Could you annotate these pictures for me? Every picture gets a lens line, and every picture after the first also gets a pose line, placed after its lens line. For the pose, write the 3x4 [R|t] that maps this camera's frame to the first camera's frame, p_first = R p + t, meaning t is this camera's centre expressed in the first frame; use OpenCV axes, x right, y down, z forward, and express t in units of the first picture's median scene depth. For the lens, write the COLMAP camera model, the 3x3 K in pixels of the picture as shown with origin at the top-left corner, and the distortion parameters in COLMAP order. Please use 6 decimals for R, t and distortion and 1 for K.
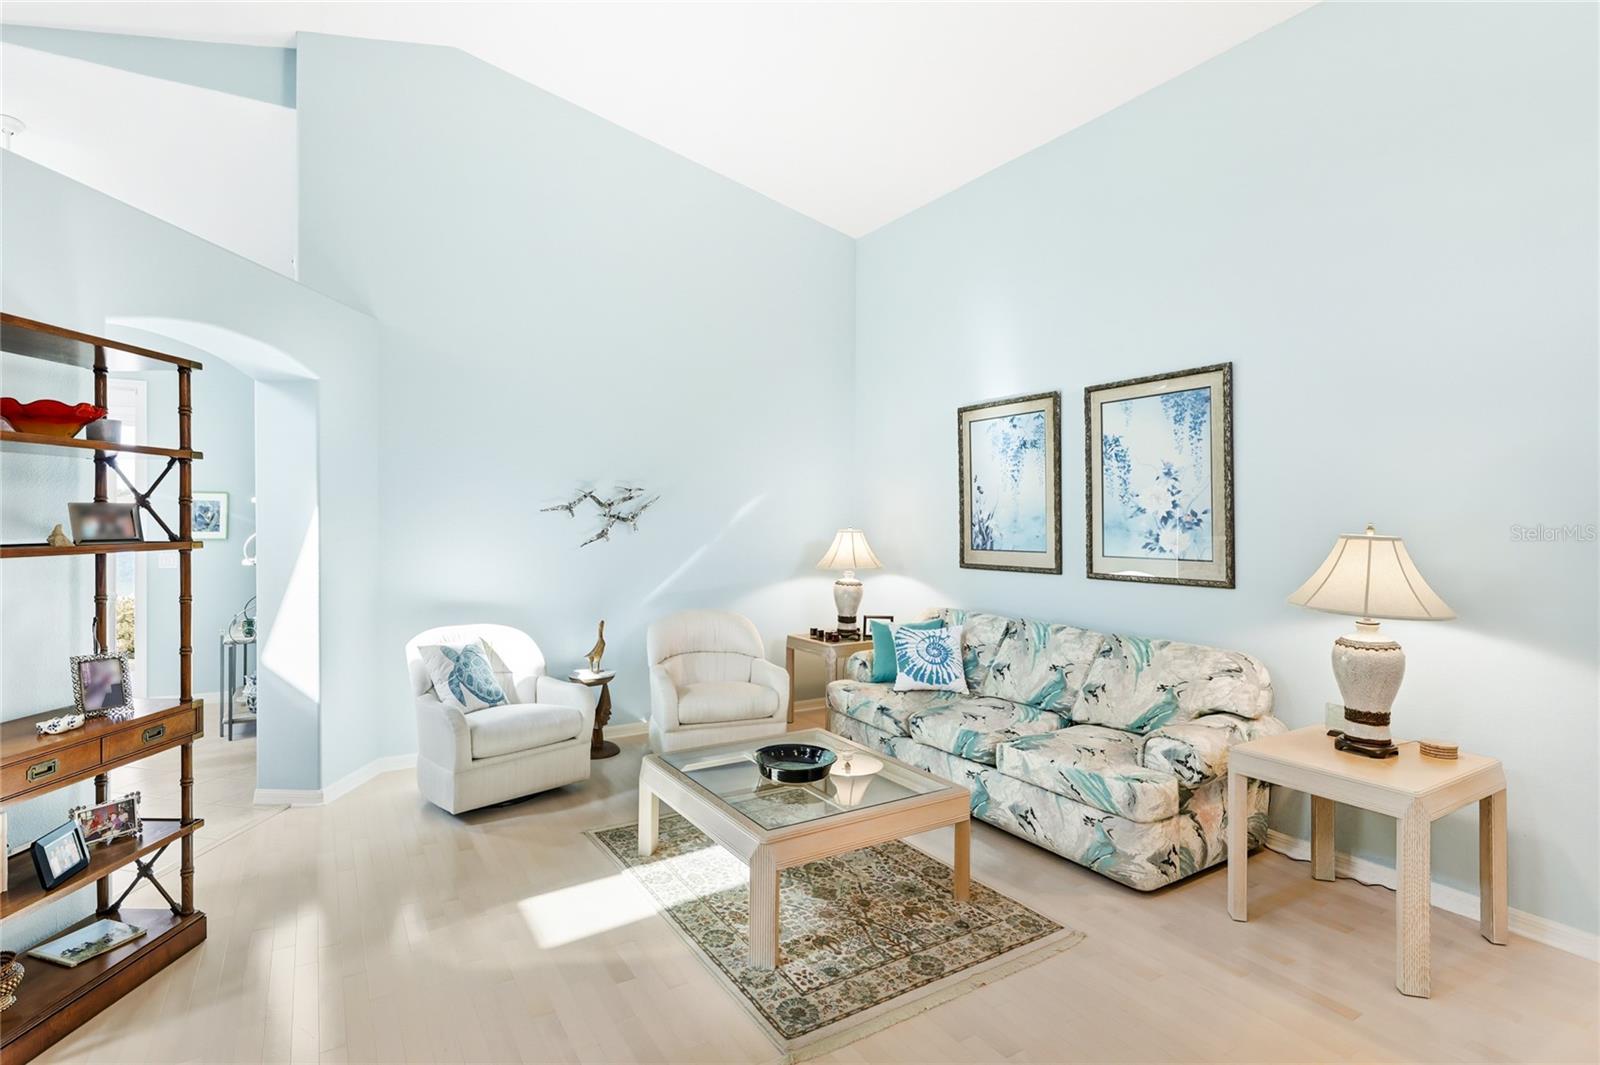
lens RADIAL K [[774.6, 0, 785.4], [0, 774.6, 522.9], [0, 0, 1]] dist [0.000209, -0.001346]
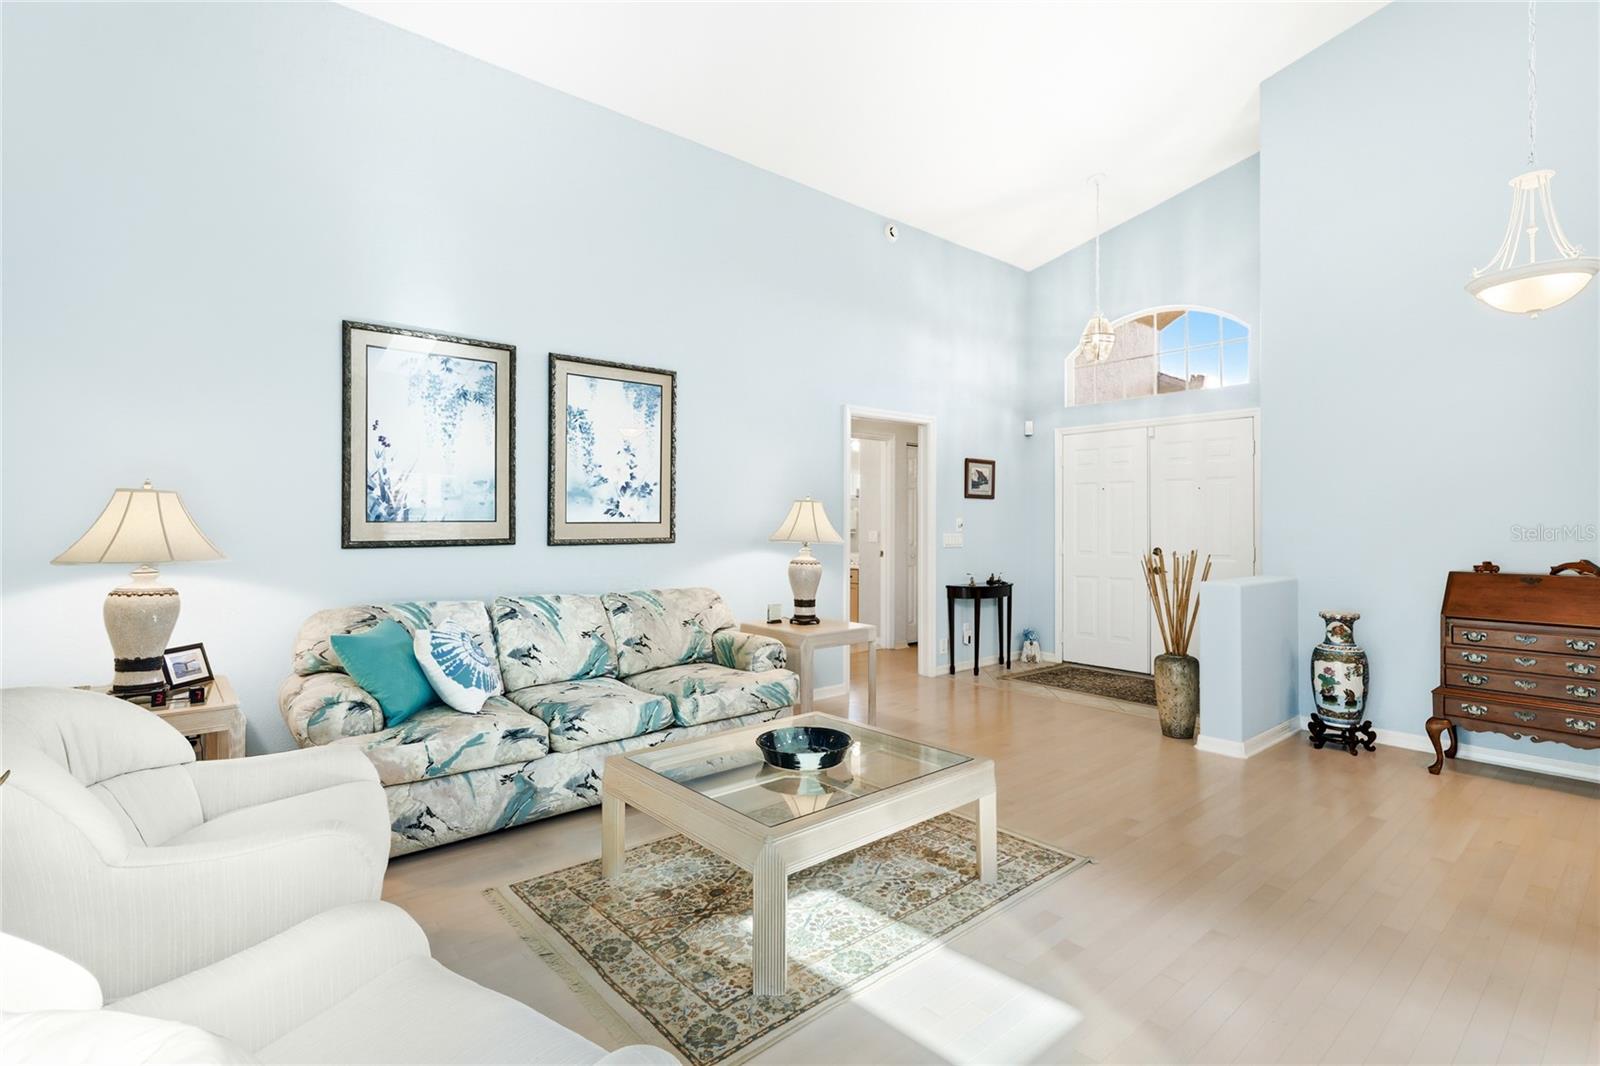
lens RADIAL K [[751.7, 0, 788.6], [0, 751.7, 519.1], [0, 0, 1]] dist [0.002603, 0.000261]
pose [[-0.146715, 0.001640, 0.989177, -0.630434], [0.000458, 0.999999, -0.001590, 0.040770], [-0.989179, 0.000220, -0.146716, 0.871786]]
